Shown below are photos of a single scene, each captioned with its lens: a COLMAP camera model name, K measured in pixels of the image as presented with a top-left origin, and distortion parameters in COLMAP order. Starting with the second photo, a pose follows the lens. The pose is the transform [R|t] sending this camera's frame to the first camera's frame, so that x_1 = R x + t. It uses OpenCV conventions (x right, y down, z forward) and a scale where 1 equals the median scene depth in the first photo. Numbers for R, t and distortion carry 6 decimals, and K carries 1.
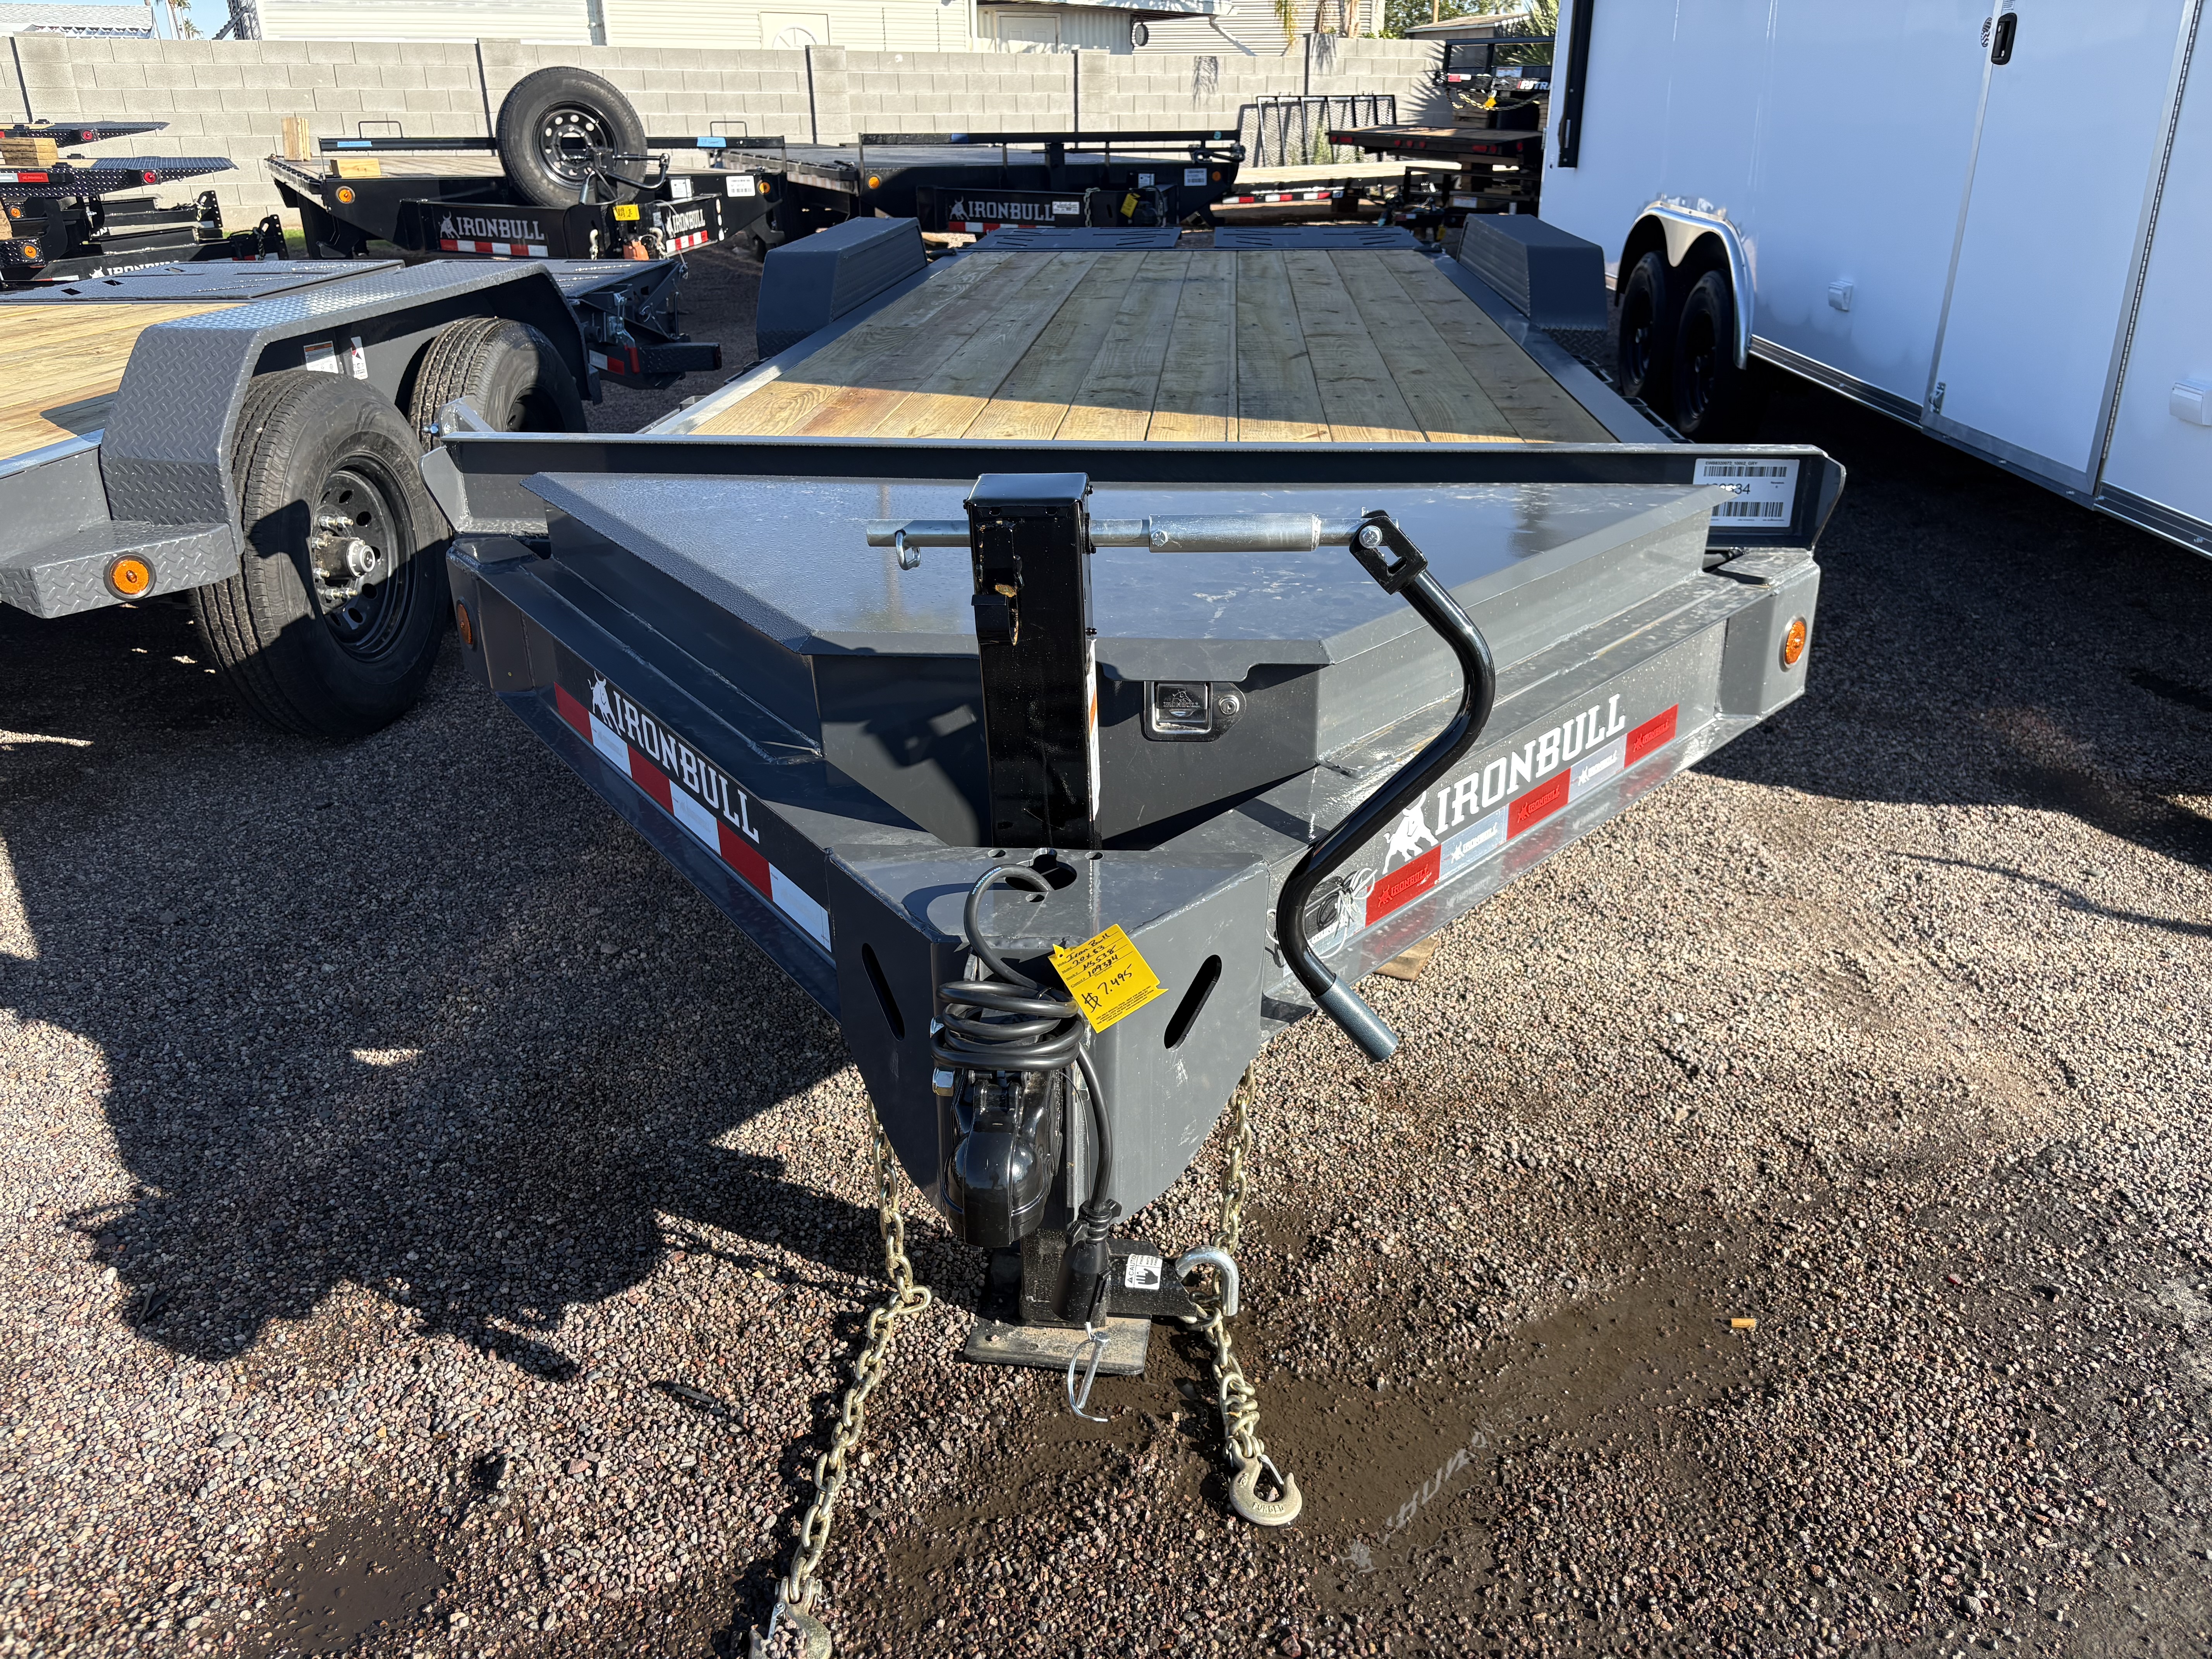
lens RADIAL K [[1684.0, 0, 1106.0], [0, 1684.0, 829.5], [0, 0, 1]] dist [0.063476, -0.068998]
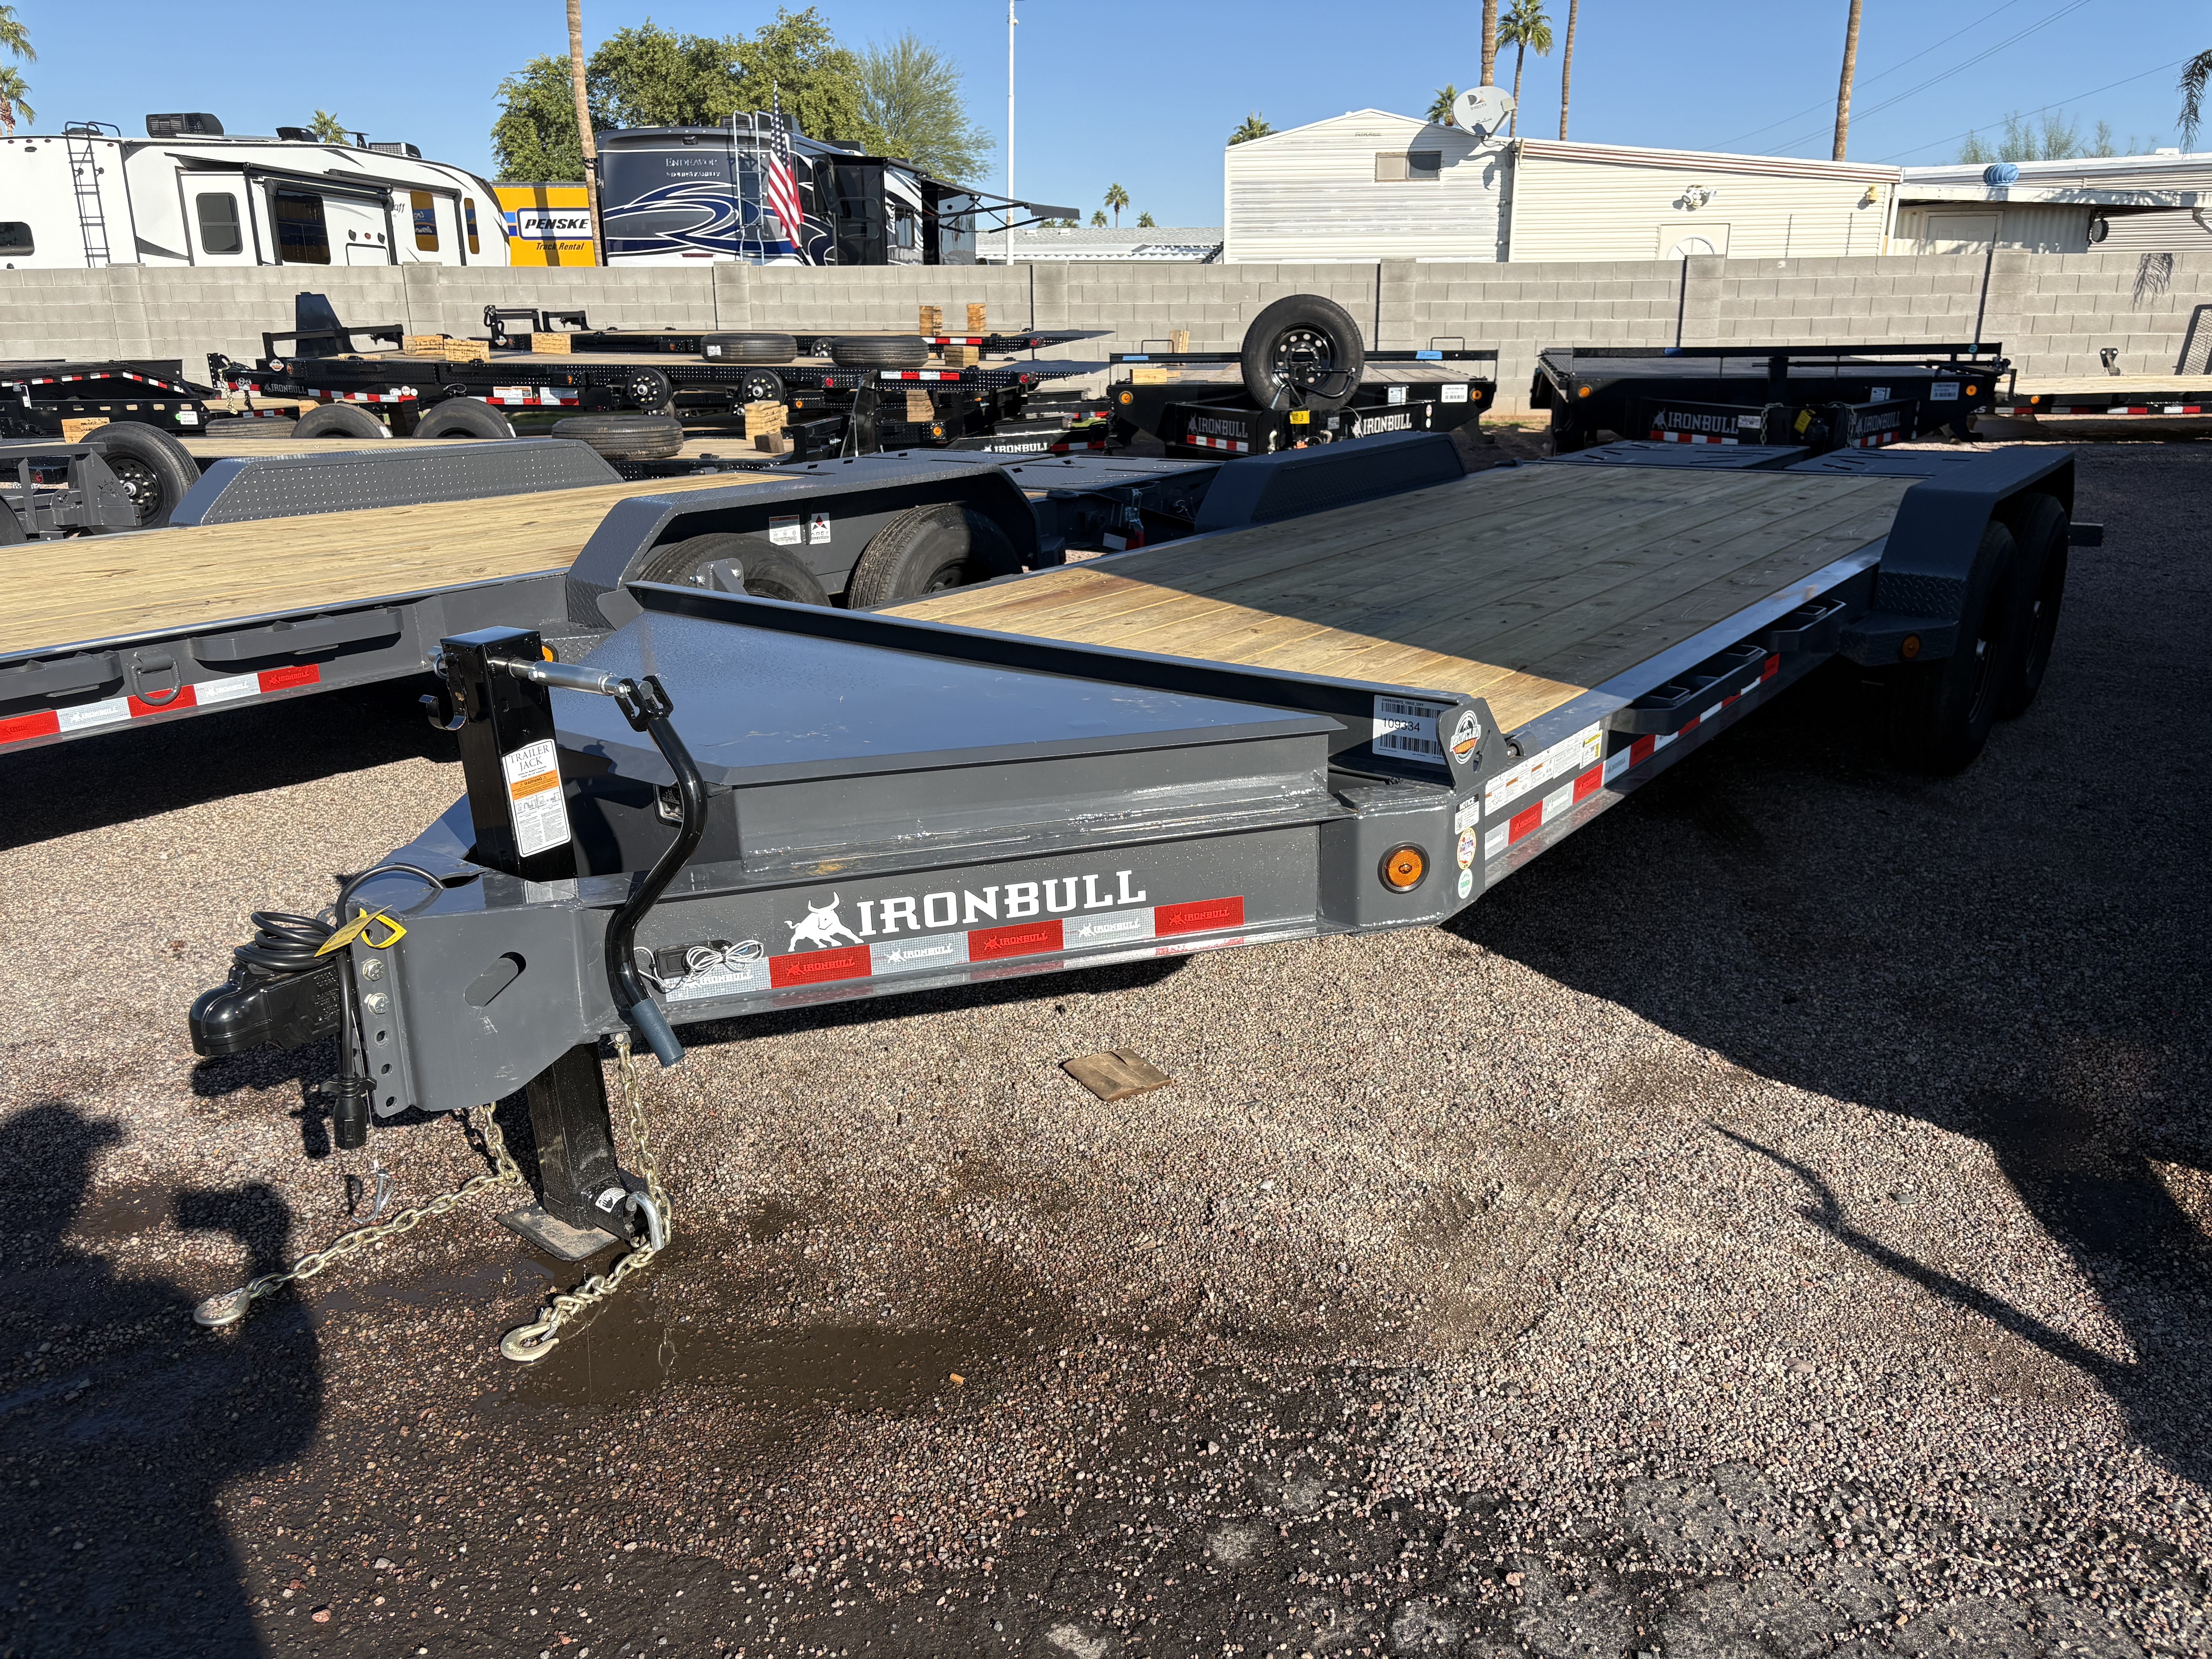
lens RADIAL K [[1684.0, 0, 1106.0], [0, 1684.0, 829.5], [0, 0, 1]] dist [0.063476, -0.068998]
pose [[0.839343, 0.158241, -0.520061, 0.231155], [-0.208573, 0.977218, -0.039281, -0.014808], [0.501997, 0.141441, 0.853226, -0.007404]]
